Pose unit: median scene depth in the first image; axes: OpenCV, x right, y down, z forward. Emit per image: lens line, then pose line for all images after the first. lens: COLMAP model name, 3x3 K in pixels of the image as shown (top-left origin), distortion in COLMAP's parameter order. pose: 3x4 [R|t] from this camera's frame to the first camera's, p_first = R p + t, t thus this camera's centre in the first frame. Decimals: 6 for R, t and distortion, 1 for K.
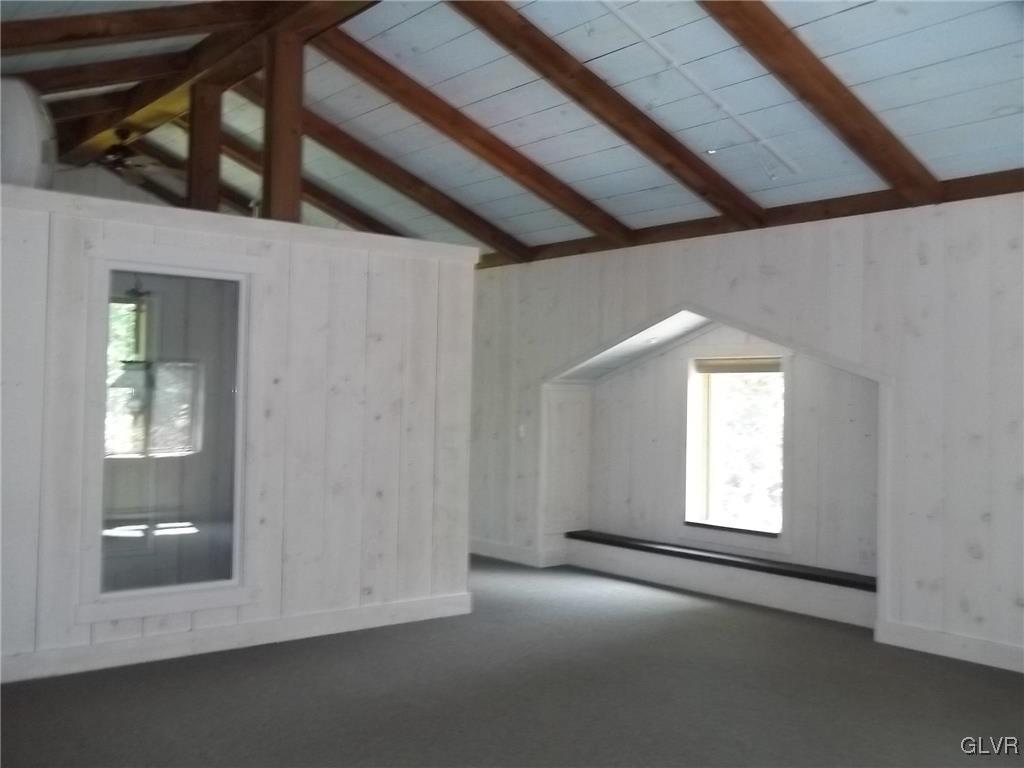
lens RADIAL K [[993.0, 0, 512.0], [0, 993.0, 384.0], [0, 0, 1]] dist [0.002579, 0.005838]
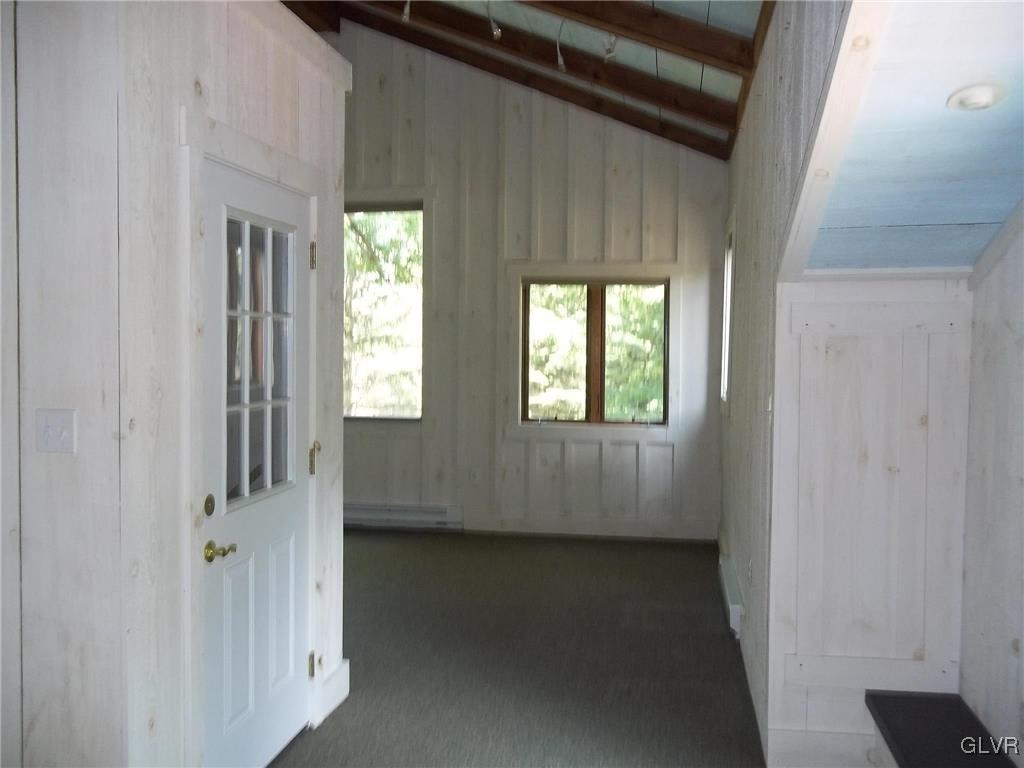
lens RADIAL K [[993.0, 0, 512.0], [0, 993.0, 384.0], [0, 0, 1]] dist [0.002579, 0.005838]
pose [[0.666977, 0.018586, -0.744846, 0.312957], [0.016779, 0.999061, 0.039954, 0.026379], [0.744889, -0.039146, 0.666039, 0.873351]]
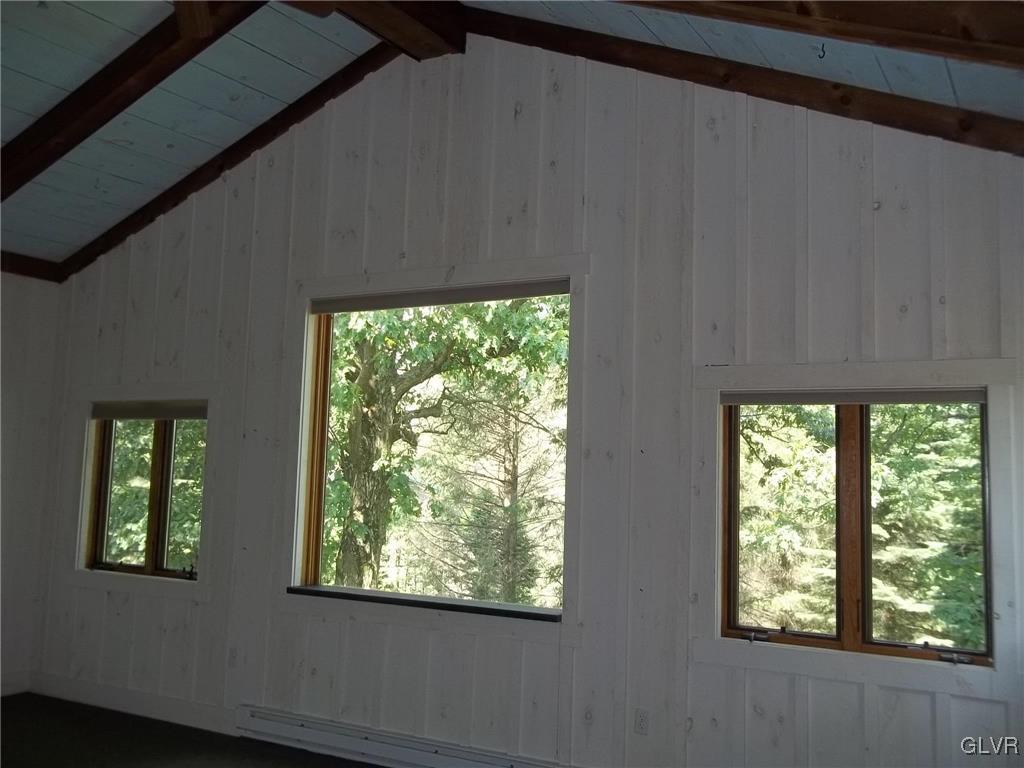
lens RADIAL K [[959.7, 0, 512.0], [0, 959.7, 384.0], [0, 0, 1]] dist [0.004898, 0.008405]
pose [[0.367885, -0.093529, -0.925156, 0.054894], [-0.011633, 0.994388, -0.105154, 0.017620], [0.929799, 0.049447, 0.364732, 1.240949]]
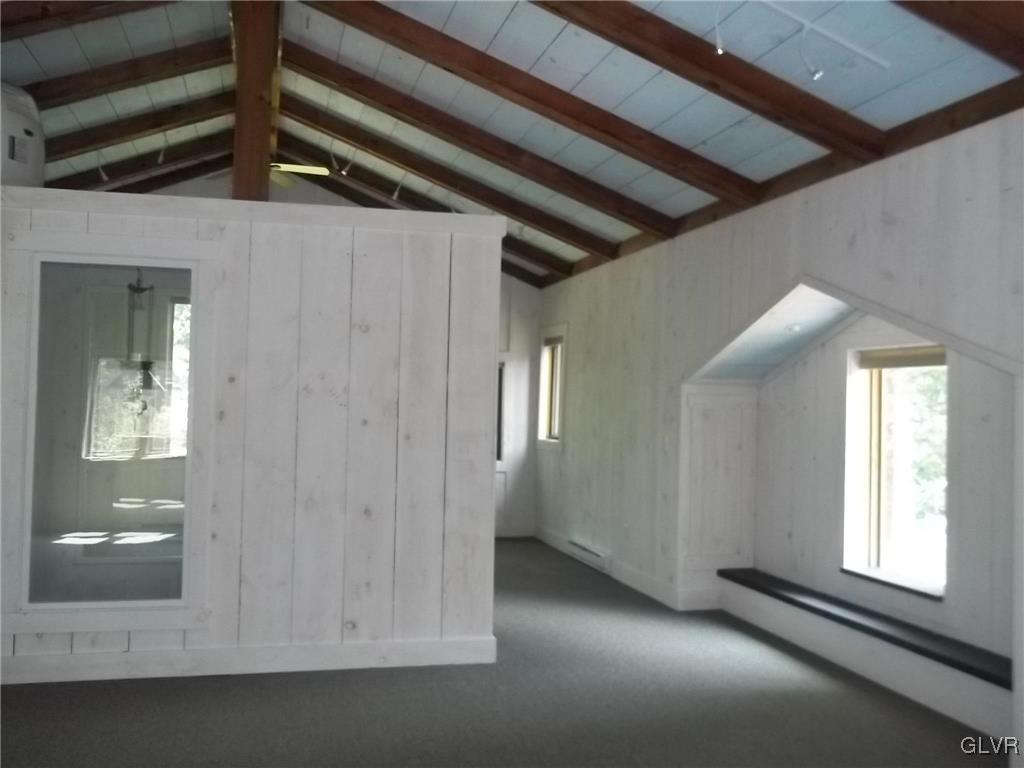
lens RADIAL K [[993.0, 0, 512.0], [0, 993.0, 384.0], [0, 0, 1]] dist [0.002579, 0.005838]
pose [[0.907511, -0.003877, -0.420011, 0.318607], [0.000339, 0.999964, -0.008499, 0.007616], [0.420029, 0.007571, 0.907479, 0.262257]]
